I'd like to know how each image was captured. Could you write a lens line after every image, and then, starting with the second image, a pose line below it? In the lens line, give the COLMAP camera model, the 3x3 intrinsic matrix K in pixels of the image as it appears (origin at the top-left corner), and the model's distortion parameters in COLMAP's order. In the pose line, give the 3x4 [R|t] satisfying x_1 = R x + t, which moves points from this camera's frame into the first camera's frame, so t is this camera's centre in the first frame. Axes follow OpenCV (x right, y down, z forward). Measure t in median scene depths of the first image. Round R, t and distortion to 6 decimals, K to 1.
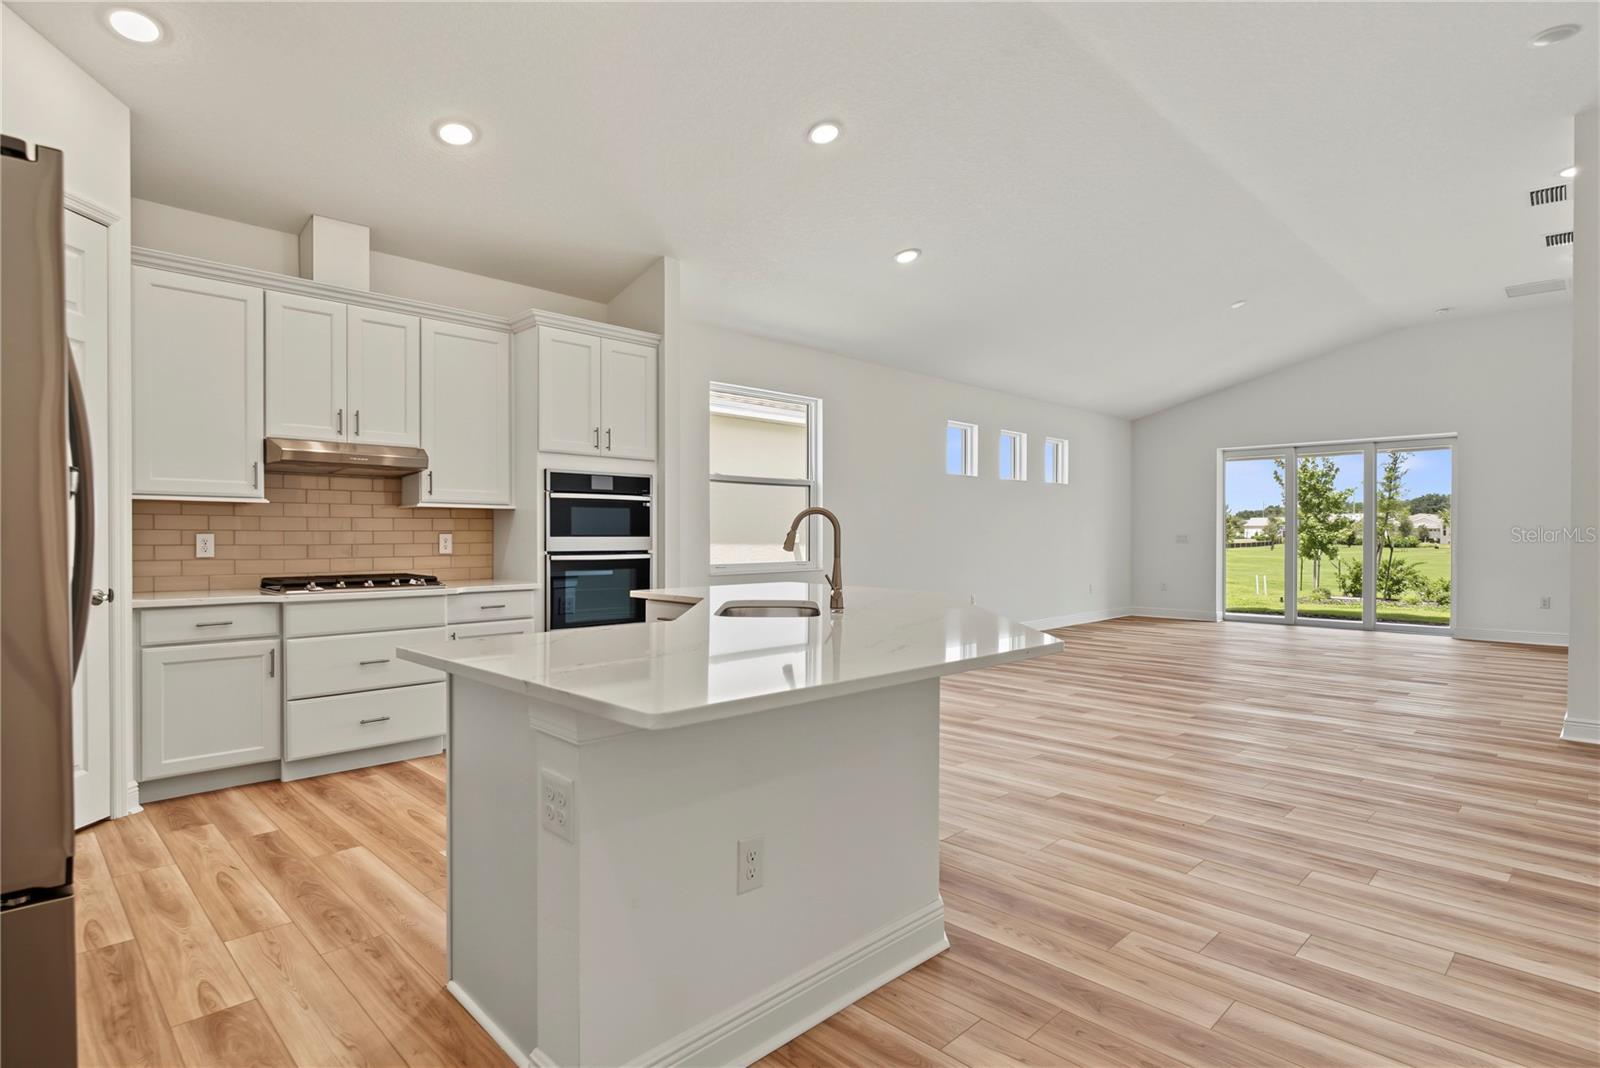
lens RADIAL K [[827.7, 0, 794.3], [0, 827.7, 537.6], [0, 0, 1]] dist [-0.002019, 0.000925]
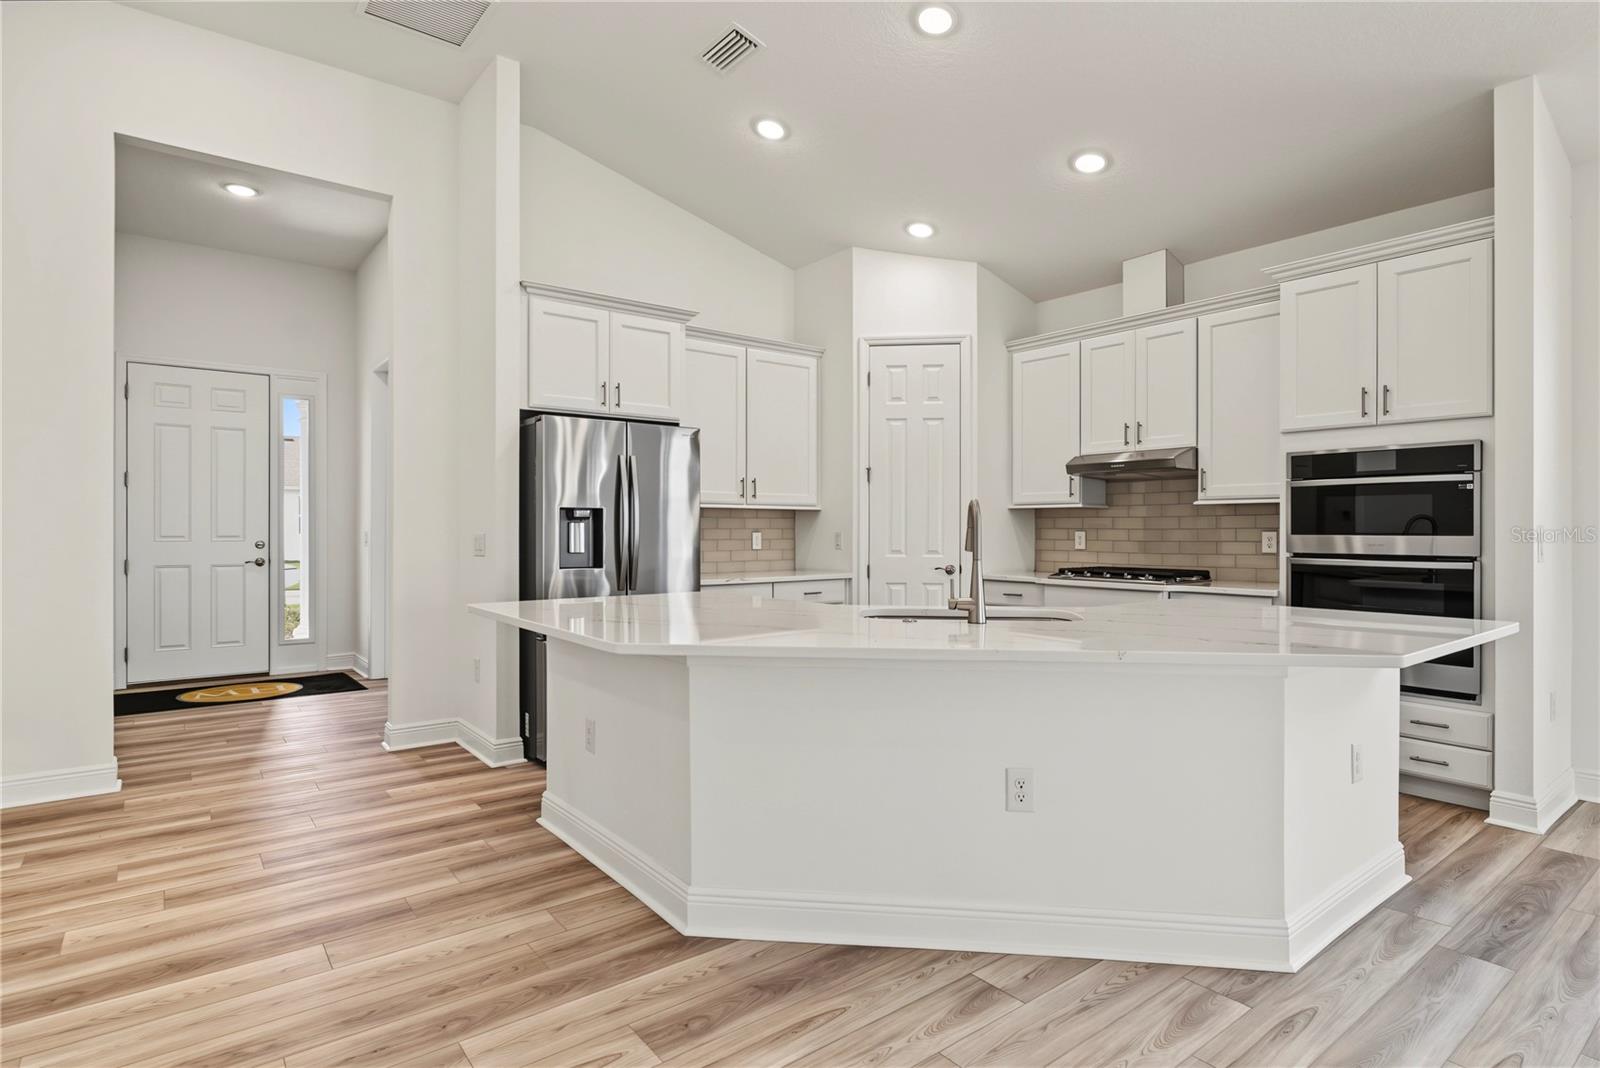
lens RADIAL K [[829.5, 0, 801.7], [0, 829.5, 521.1], [0, 0, 1]] dist [0.001688, 0.000446]
pose [[-0.119004, -0.012945, -0.992809, 0.605931], [-0.006197, 0.999905, -0.012295, -0.001724], [0.992874, 0.004690, -0.119073, 0.641939]]
